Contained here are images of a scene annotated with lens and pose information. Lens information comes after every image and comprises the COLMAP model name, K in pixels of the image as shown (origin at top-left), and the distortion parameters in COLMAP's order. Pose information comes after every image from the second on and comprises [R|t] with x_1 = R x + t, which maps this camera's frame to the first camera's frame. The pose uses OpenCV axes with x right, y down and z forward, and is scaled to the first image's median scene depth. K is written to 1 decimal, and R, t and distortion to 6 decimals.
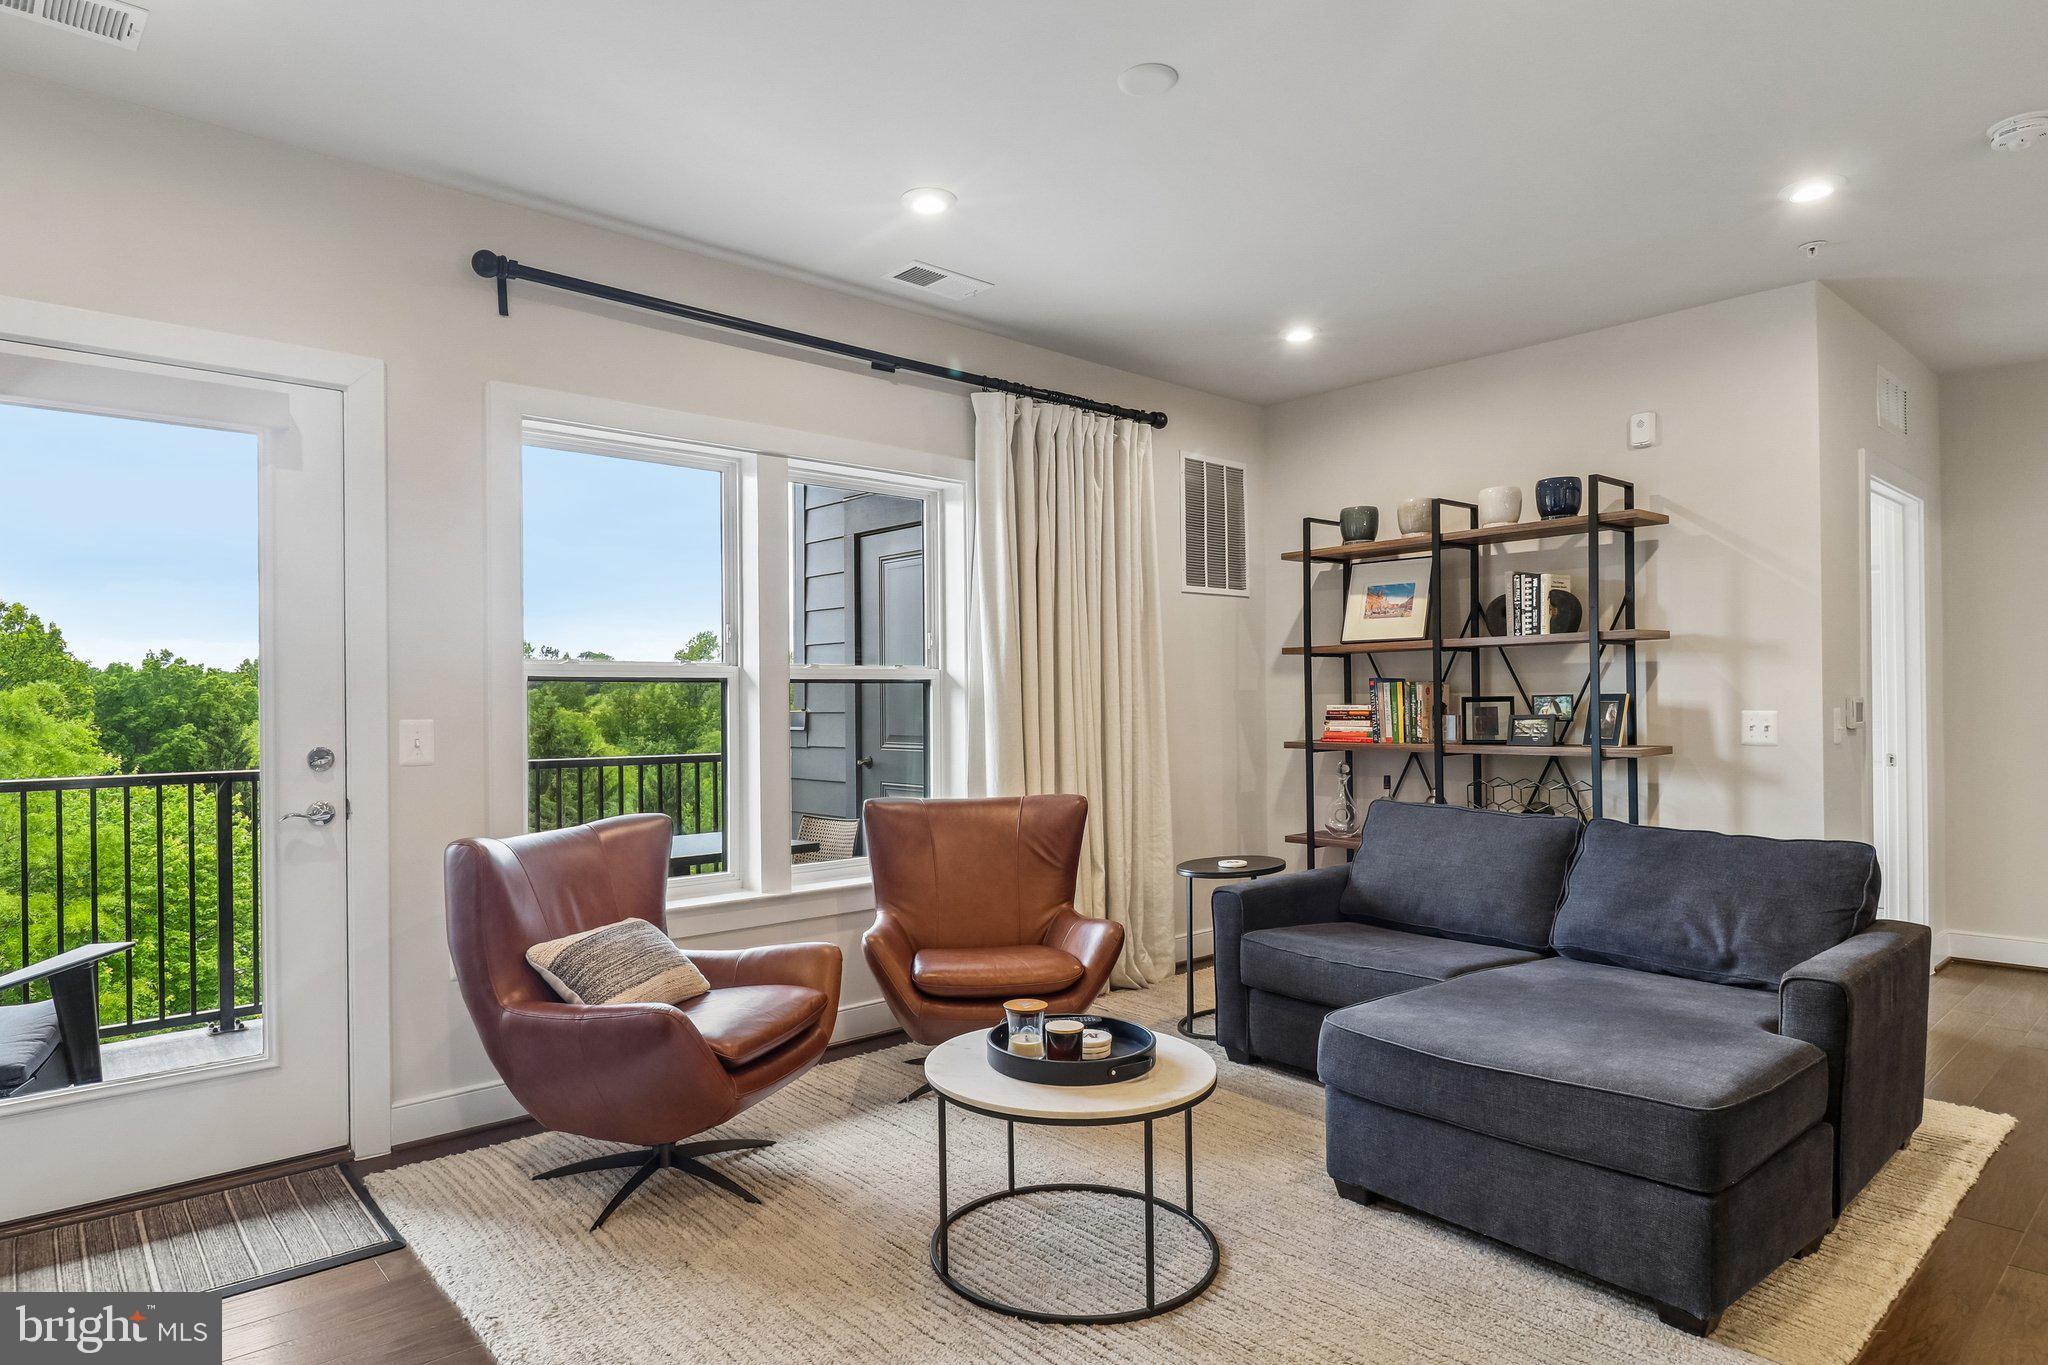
lens RADIAL K [[1163.4, 0, 1022.6], [0, 1163.4, 683.7], [0, 0, 1]] dist [-0.000839, 0.001290]
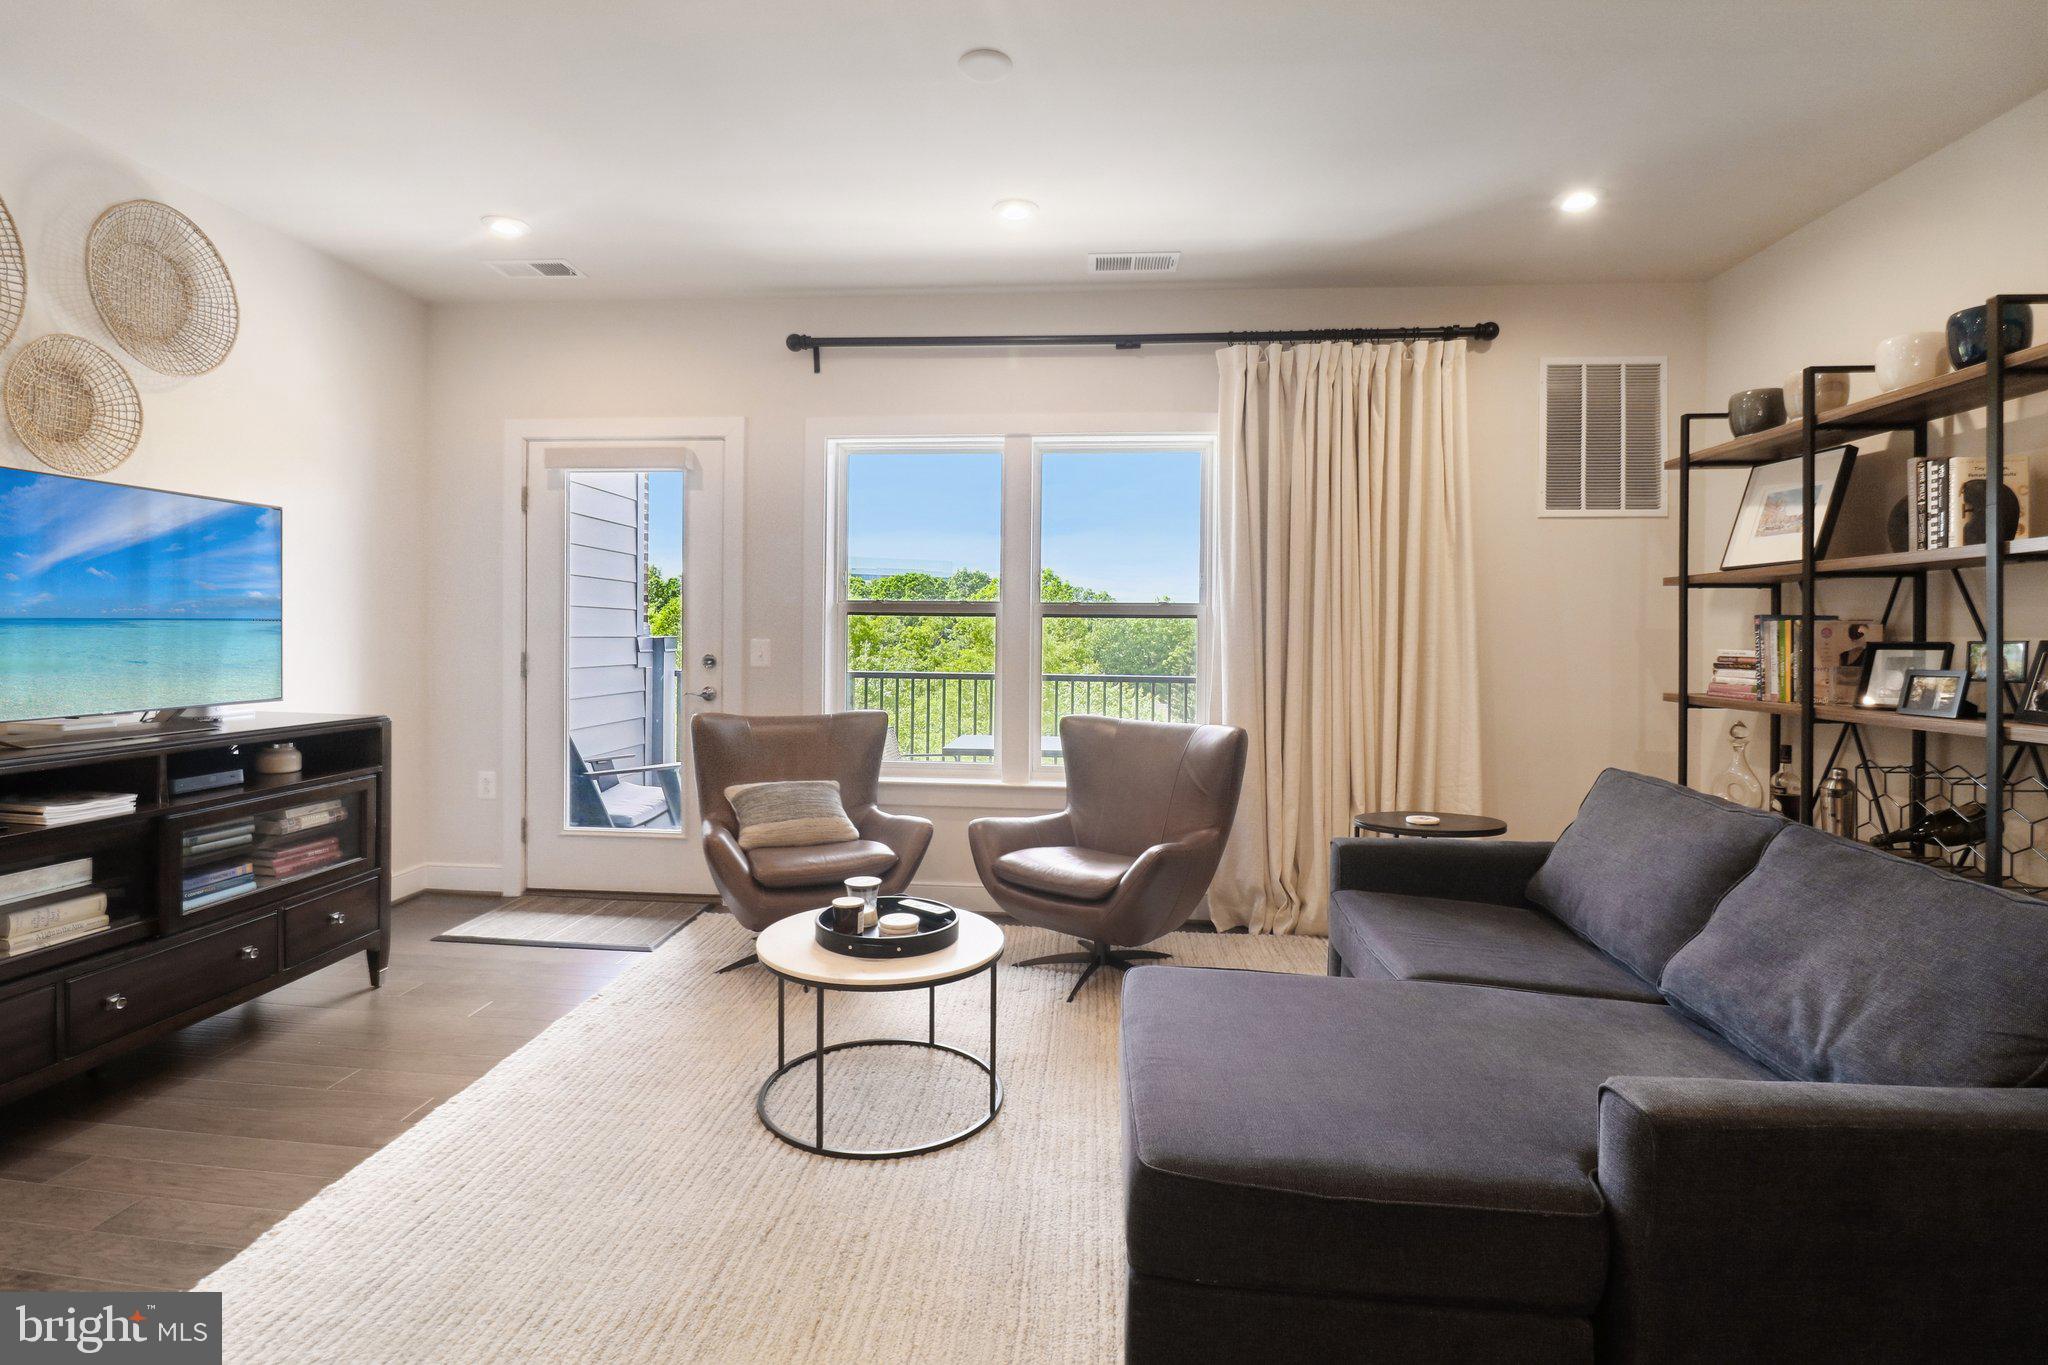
lens RADIAL K [[980.0, 0, 1017.9], [0, 980.0, 627.5], [0, 0, 1]] dist [0.012617, -0.013755]
pose [[0.686379, 0.010653, -0.727166, 0.424292], [-0.005396, 0.999940, 0.009555, -0.000004], [0.727224, -0.002635, 0.686395, 0.203685]]
